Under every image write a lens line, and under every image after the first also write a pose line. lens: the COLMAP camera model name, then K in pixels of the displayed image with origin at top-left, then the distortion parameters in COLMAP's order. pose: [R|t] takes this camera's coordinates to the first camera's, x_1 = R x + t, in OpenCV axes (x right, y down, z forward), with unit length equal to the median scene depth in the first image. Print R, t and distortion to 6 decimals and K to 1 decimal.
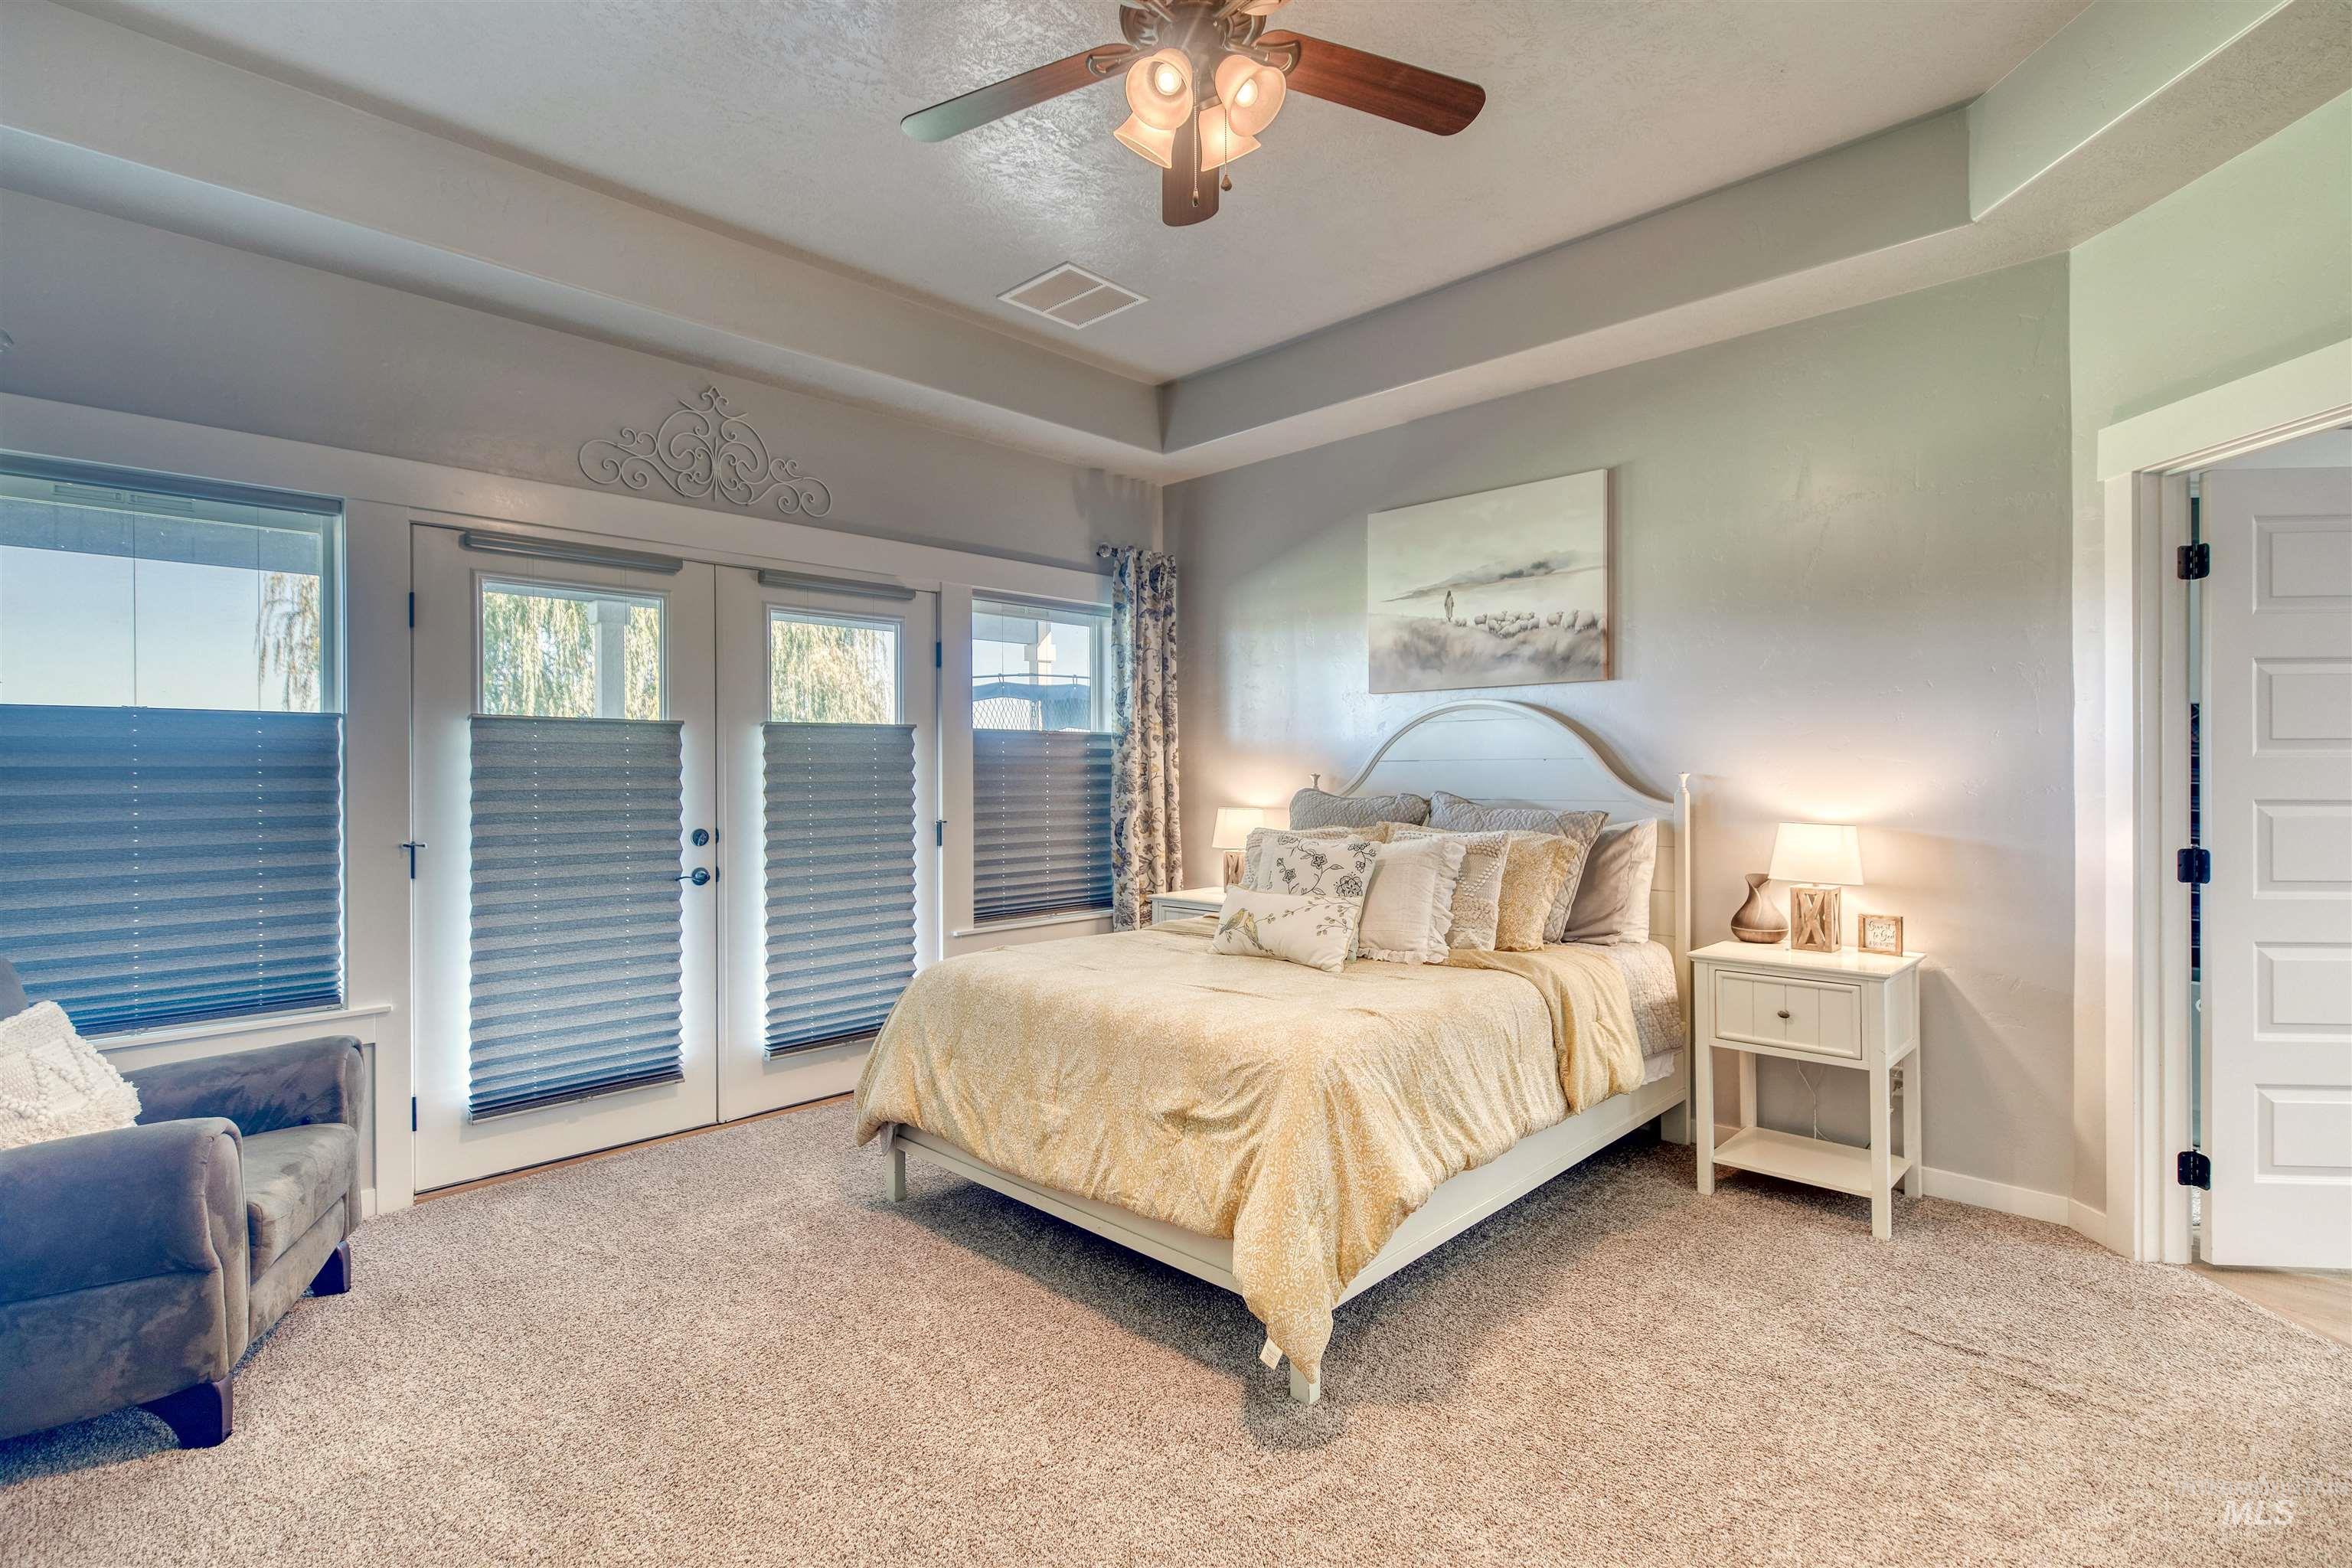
lens RADIAL K [[1084.7, 0, 1166.7], [0, 1084.7, 797.7], [0, 0, 1]] dist [0.002620, -0.000014]
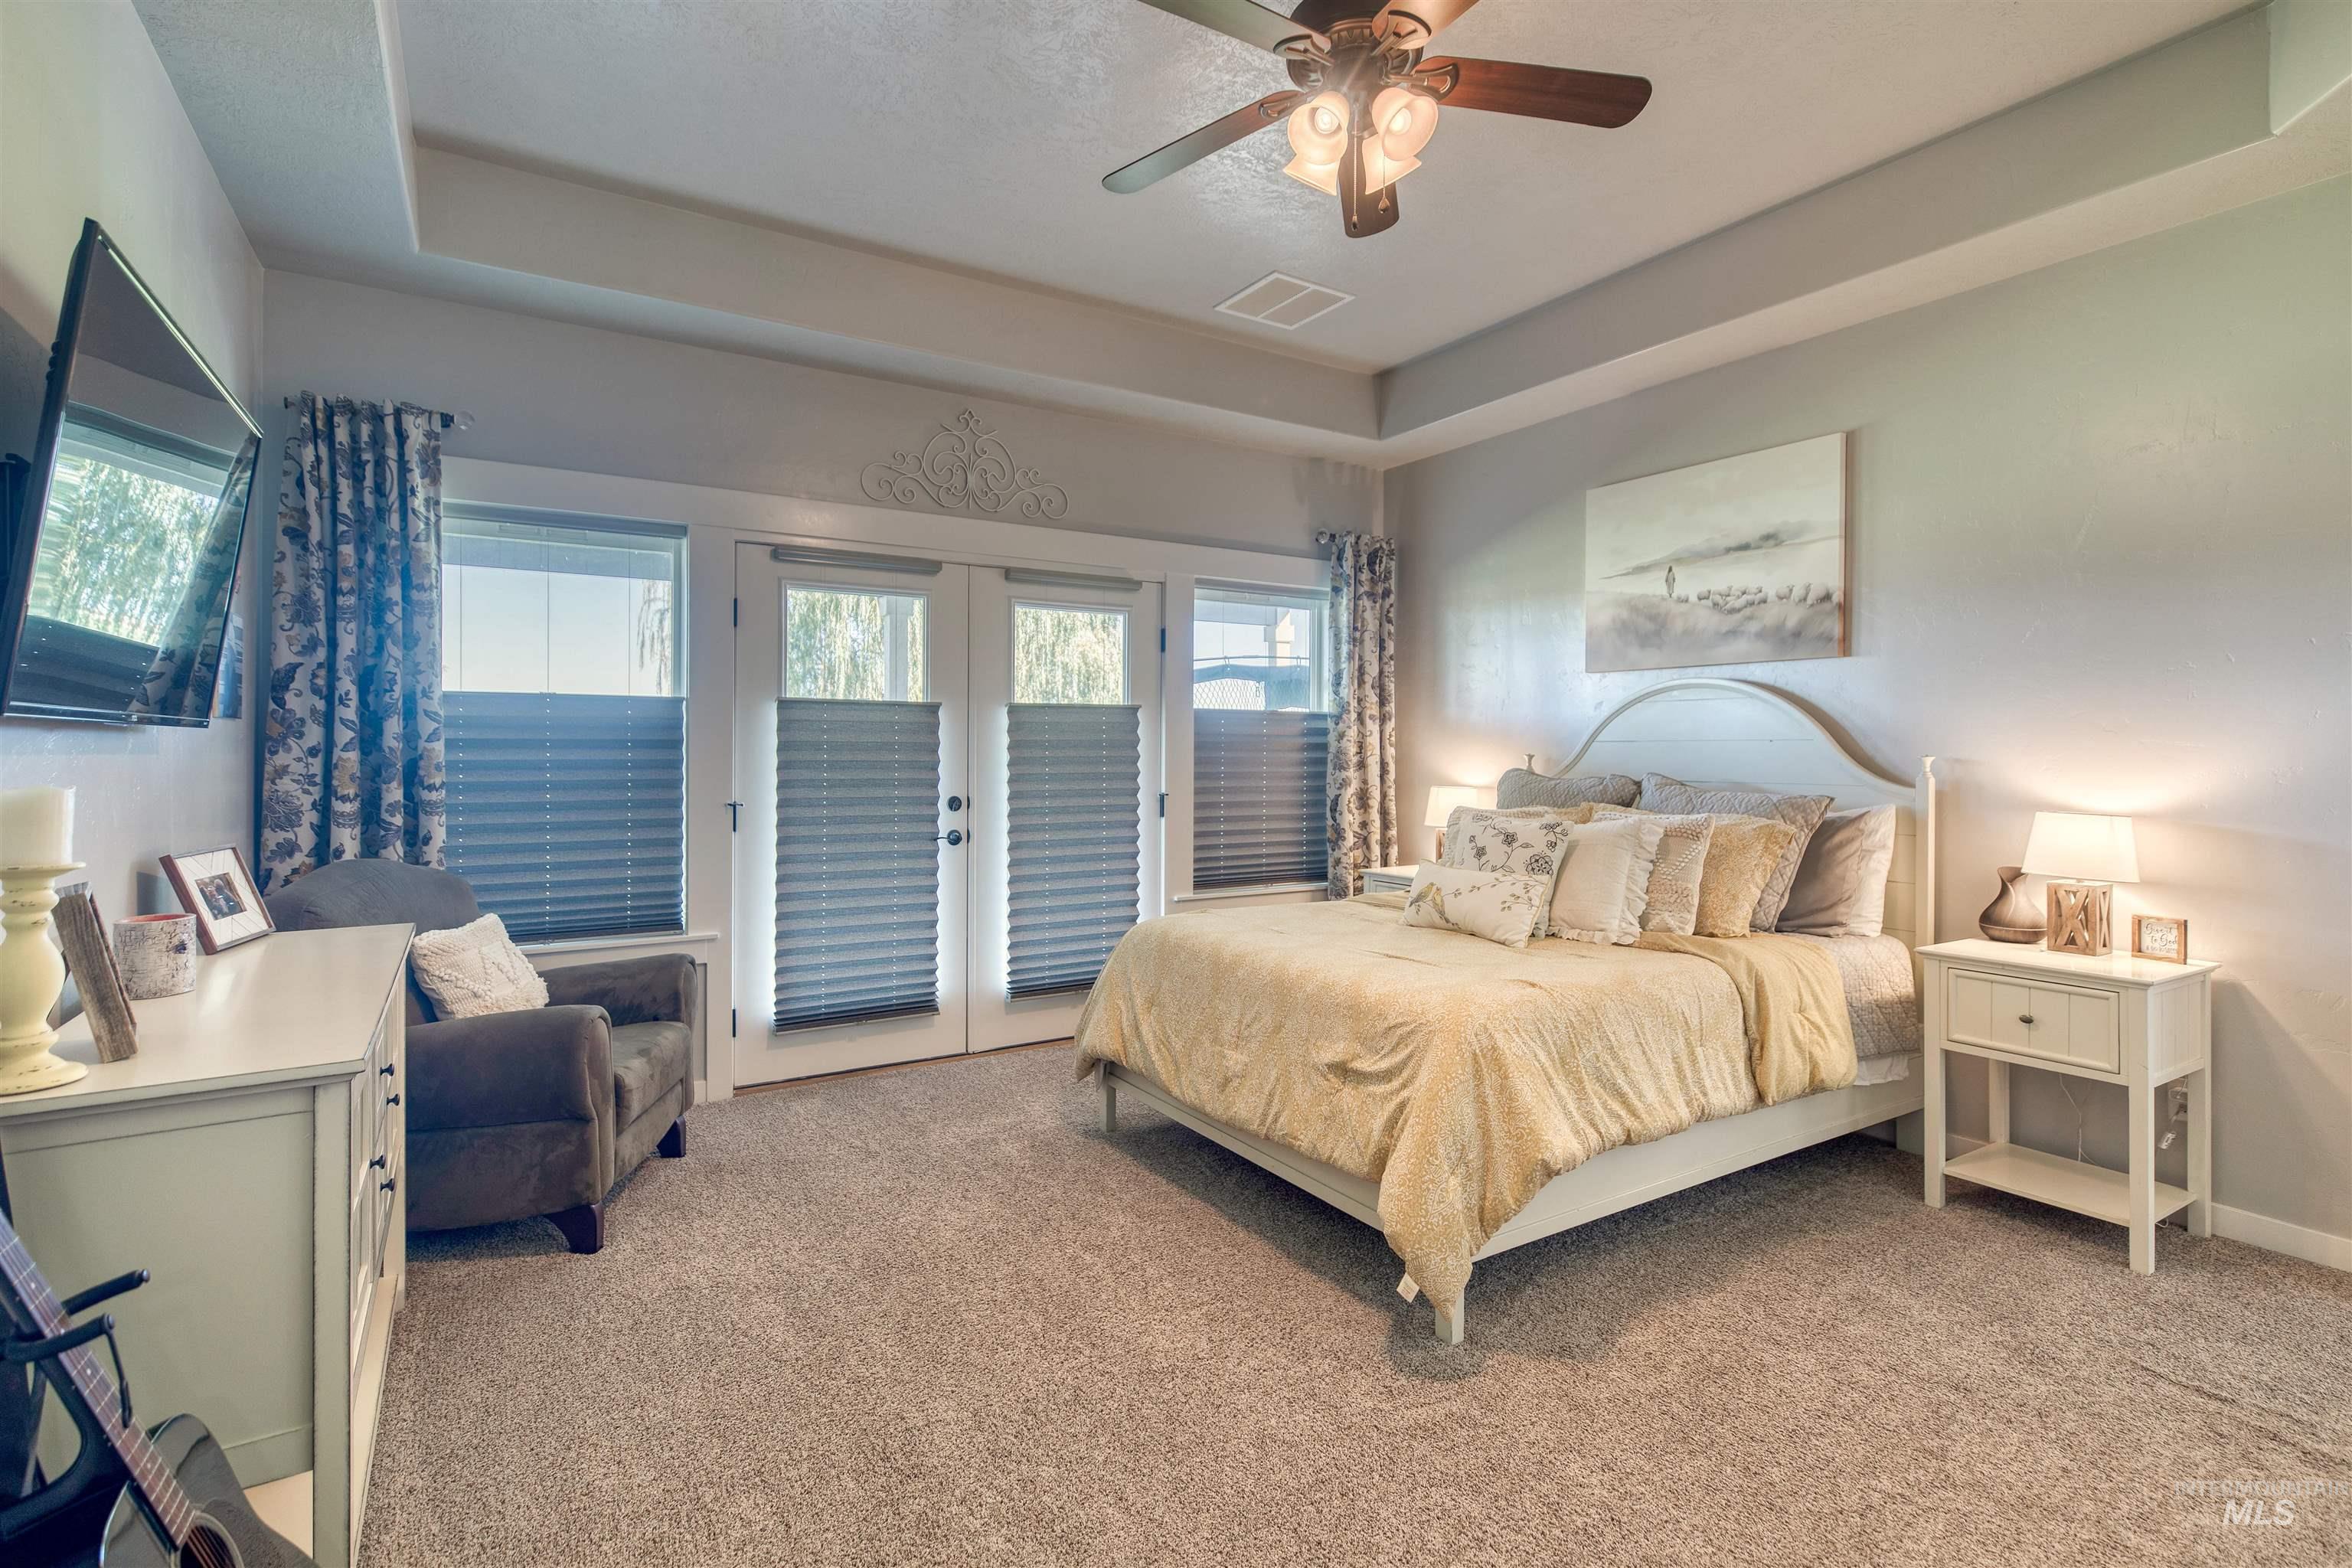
lens RADIAL K [[1106.8, 0, 1168.1], [0, 1106.8, 787.3], [0, 0, 1]] dist [0.000686, -0.000286]
pose [[0.967991, 0.017284, -0.250390, 0.097192], [-0.014791, 0.999821, 0.011835, 0.002595], [0.250550, -0.007752, 0.968073, -0.091937]]
